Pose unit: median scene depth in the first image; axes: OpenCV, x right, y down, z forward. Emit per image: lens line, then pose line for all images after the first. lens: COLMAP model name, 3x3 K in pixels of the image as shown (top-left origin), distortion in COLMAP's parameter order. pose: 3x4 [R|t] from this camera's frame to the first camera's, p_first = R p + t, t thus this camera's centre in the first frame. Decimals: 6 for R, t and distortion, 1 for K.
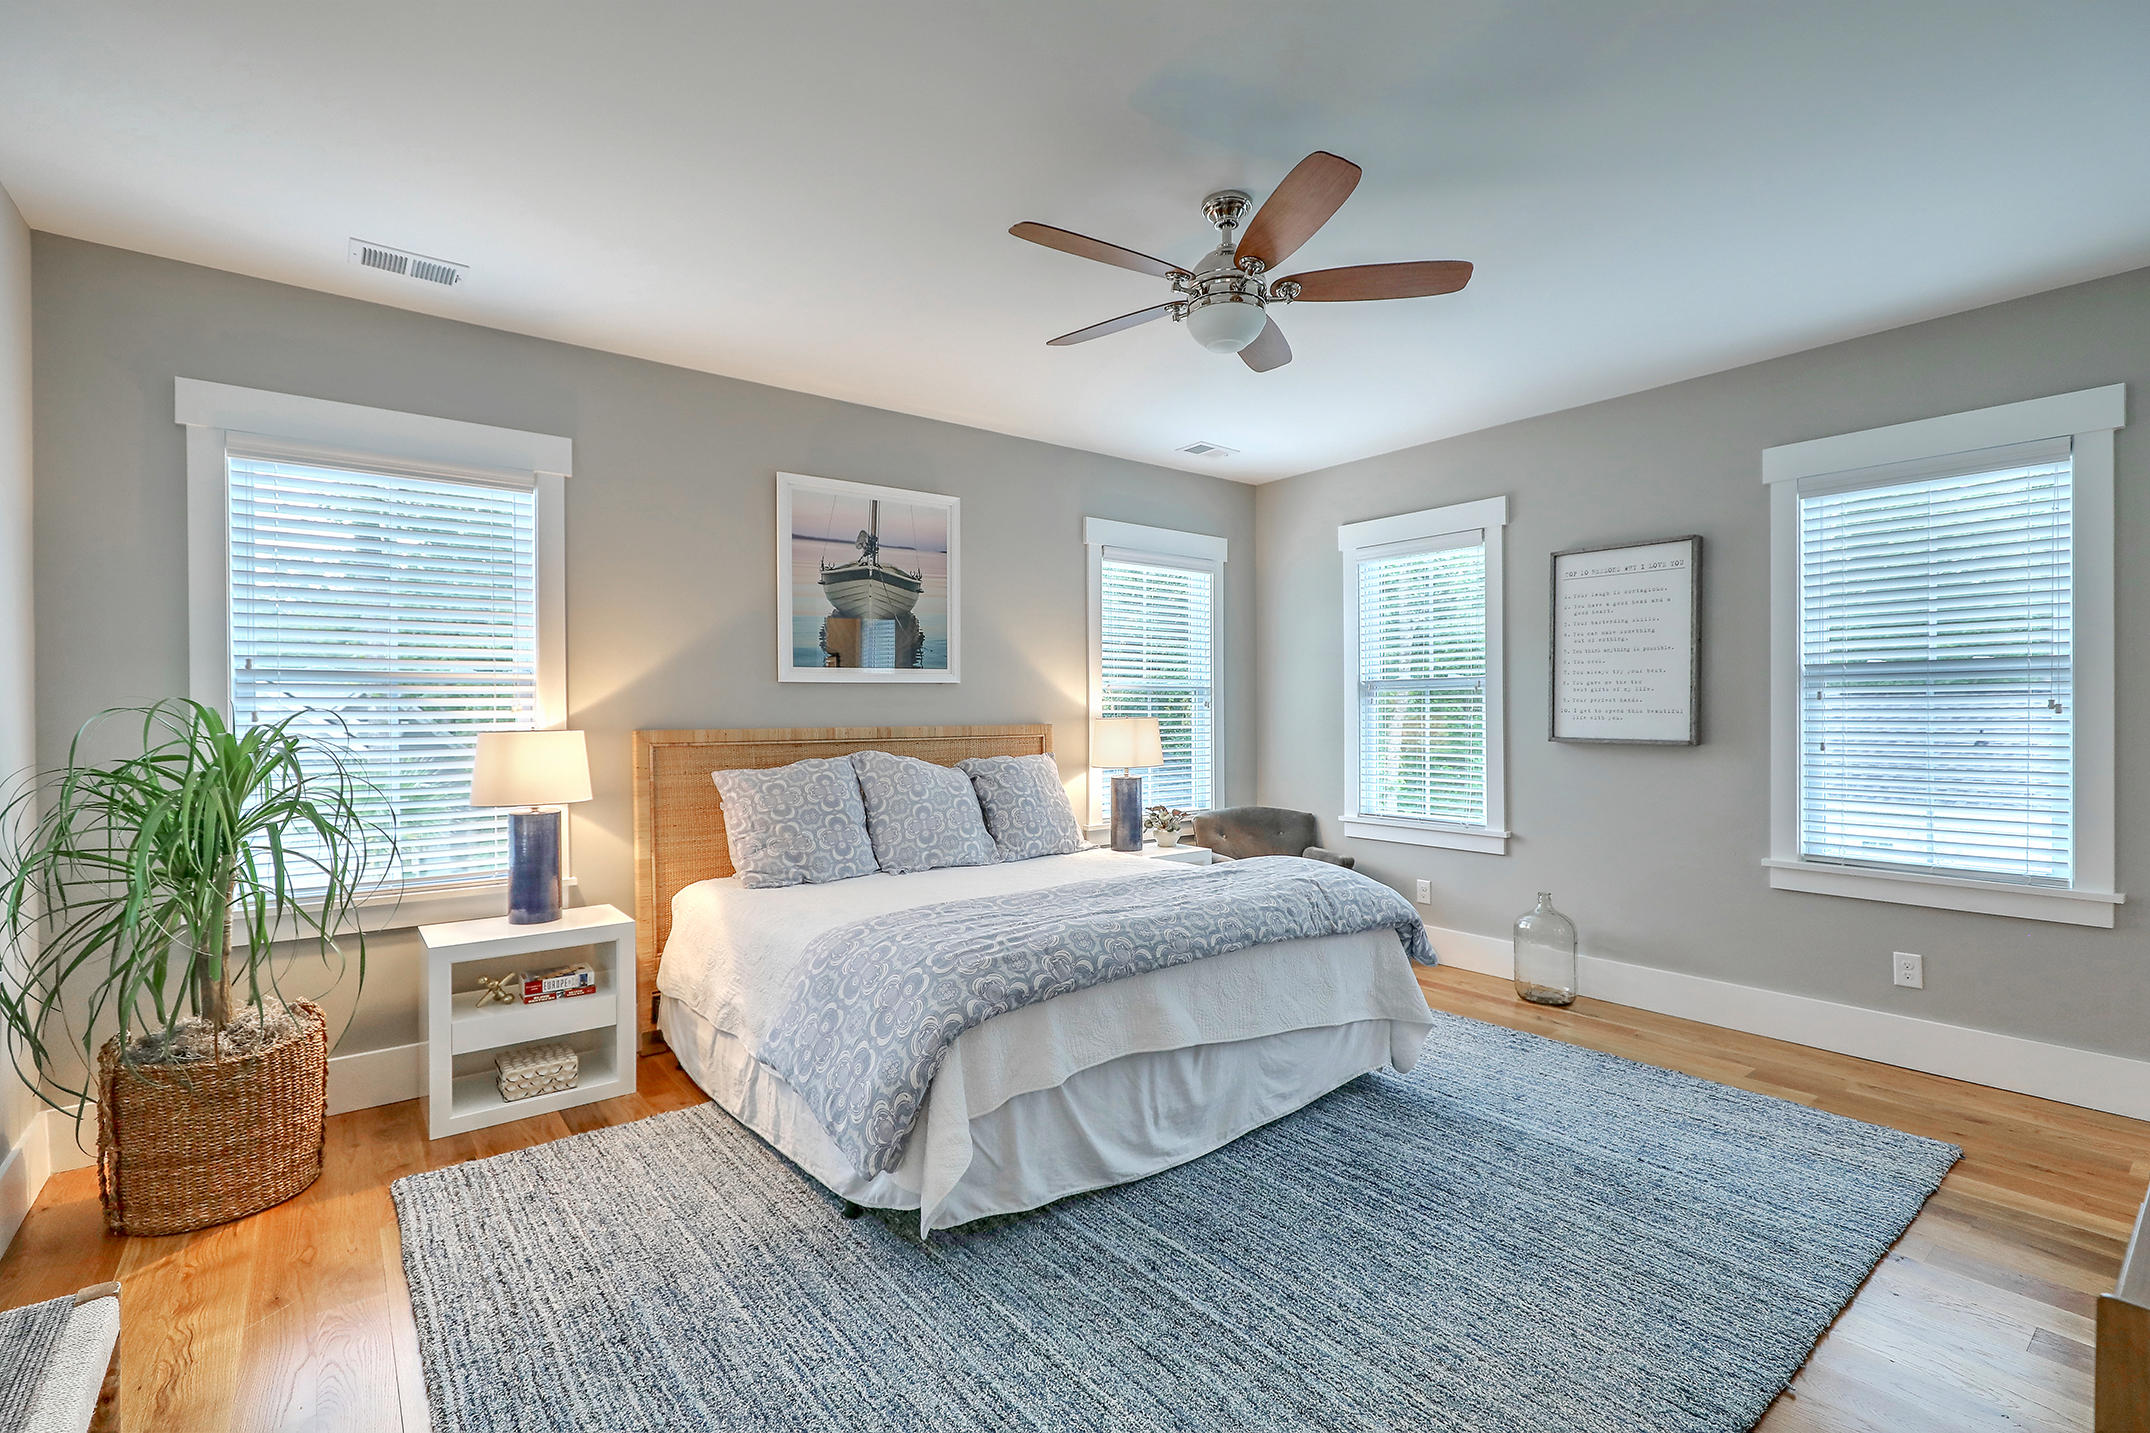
lens RADIAL K [[972.2, 0, 1095.3], [0, 972.2, 717.6], [0, 0, 1]] dist [-0.004760, 0.003283]
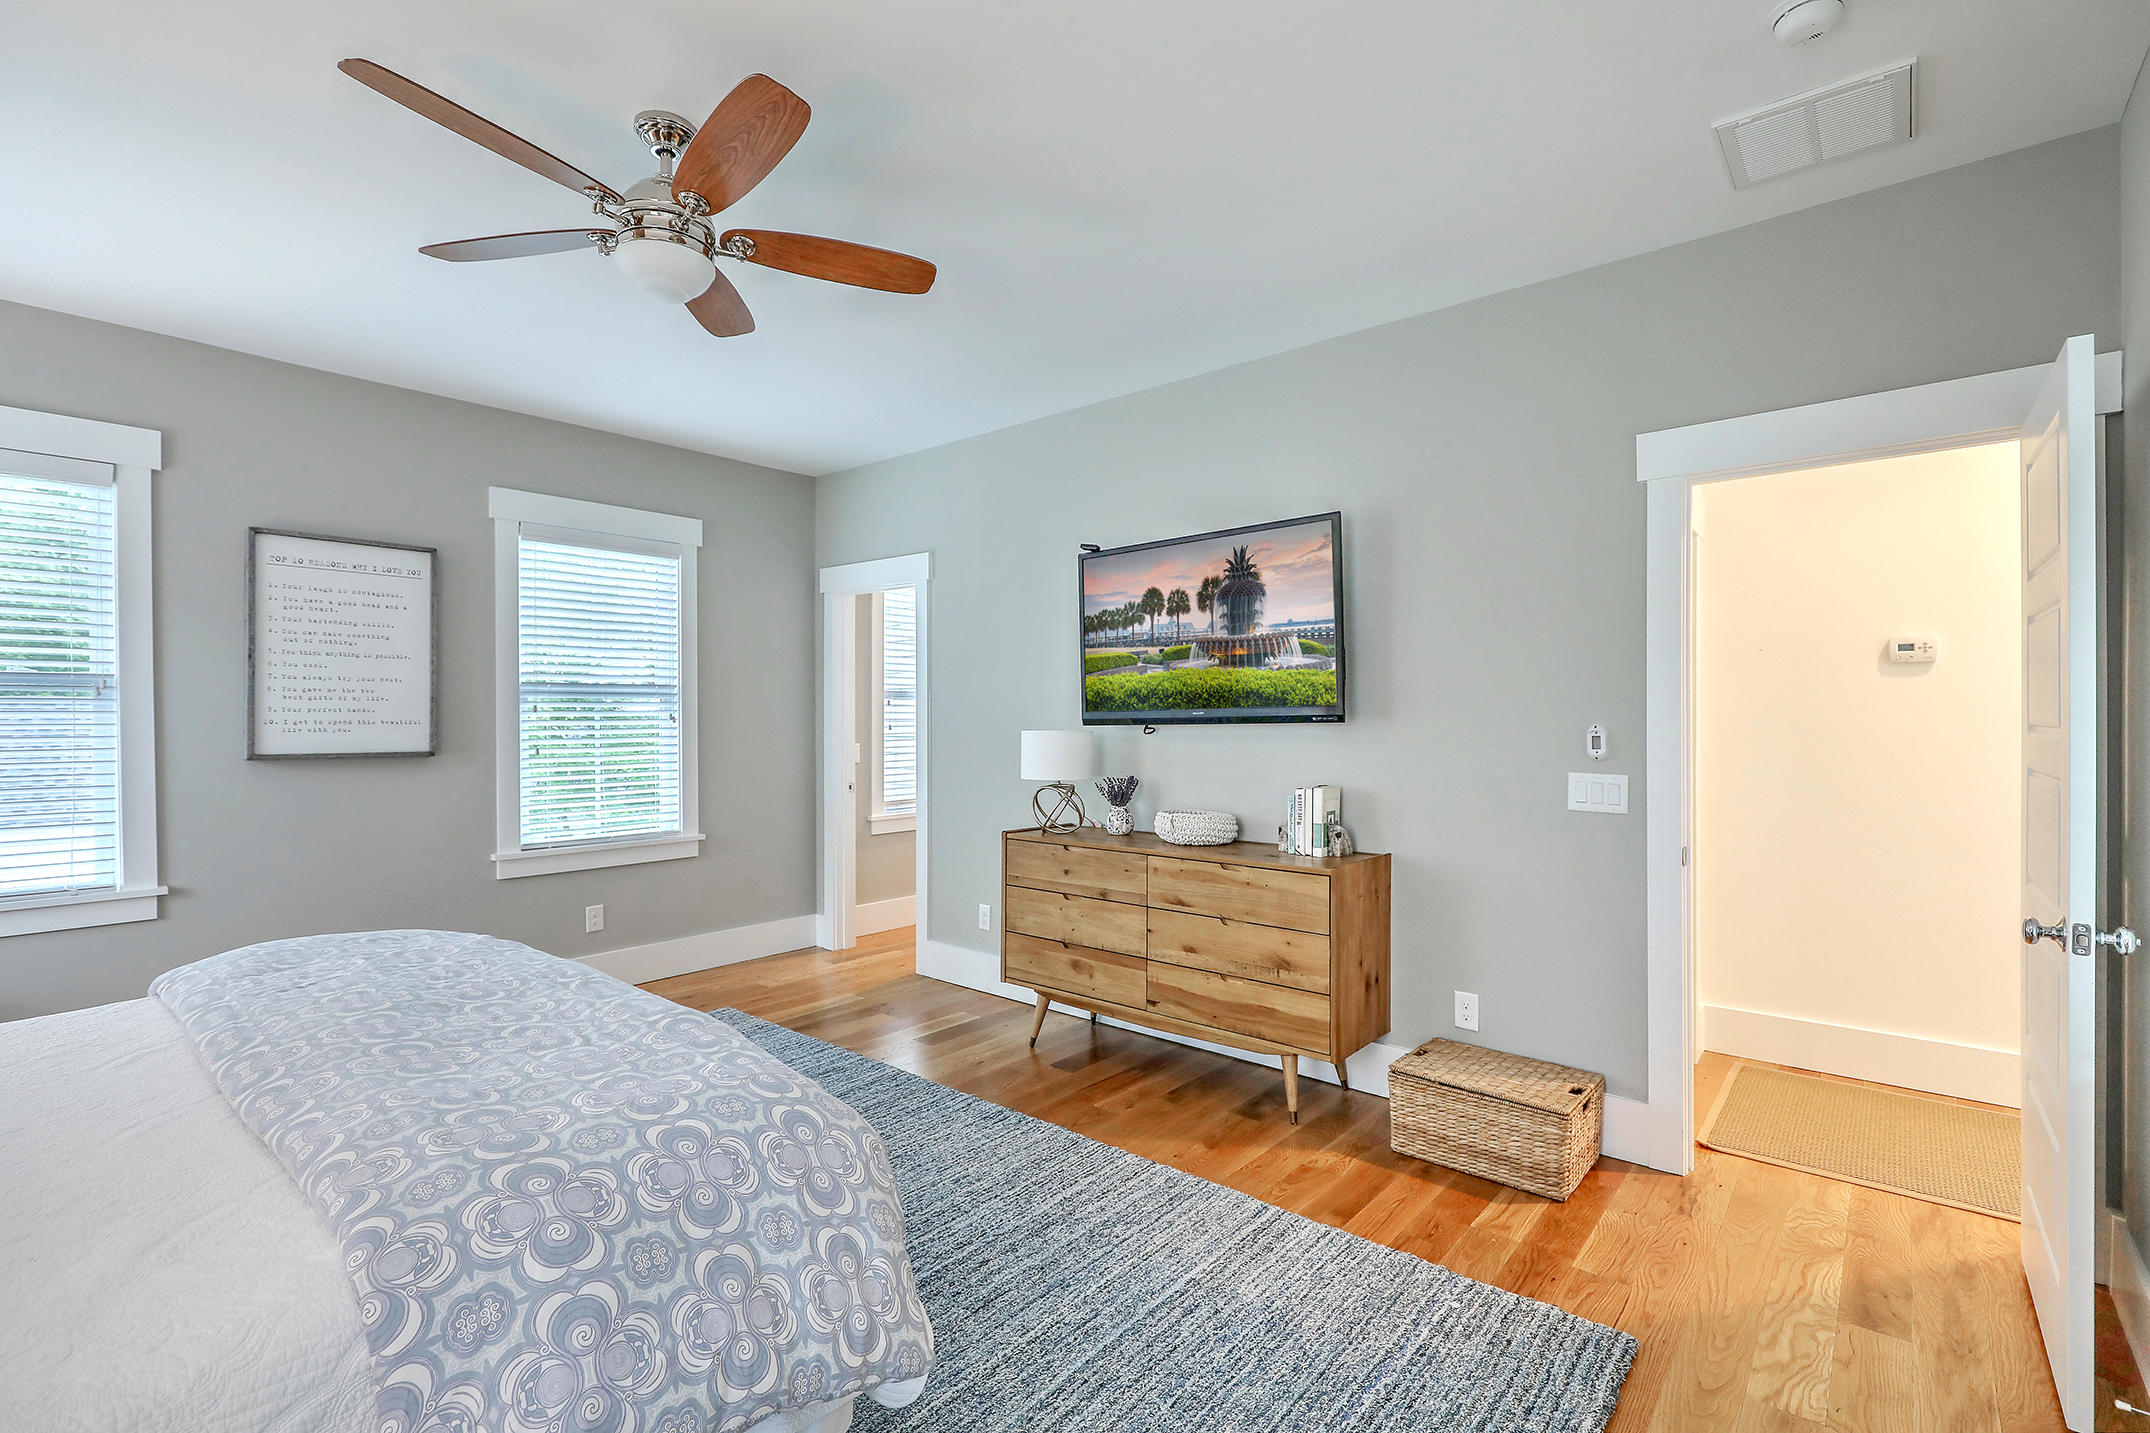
lens RADIAL K [[972.2, 0, 1072.5], [0, 972.2, 721.1], [0, 0, 1]] dist [-0.004760, 0.003283]
pose [[-0.189938, -0.000713, 0.981796, -0.473438], [0.009398, 0.999953, 0.002544, -0.003759], [-0.981751, 0.009710, -0.189922, 0.501086]]
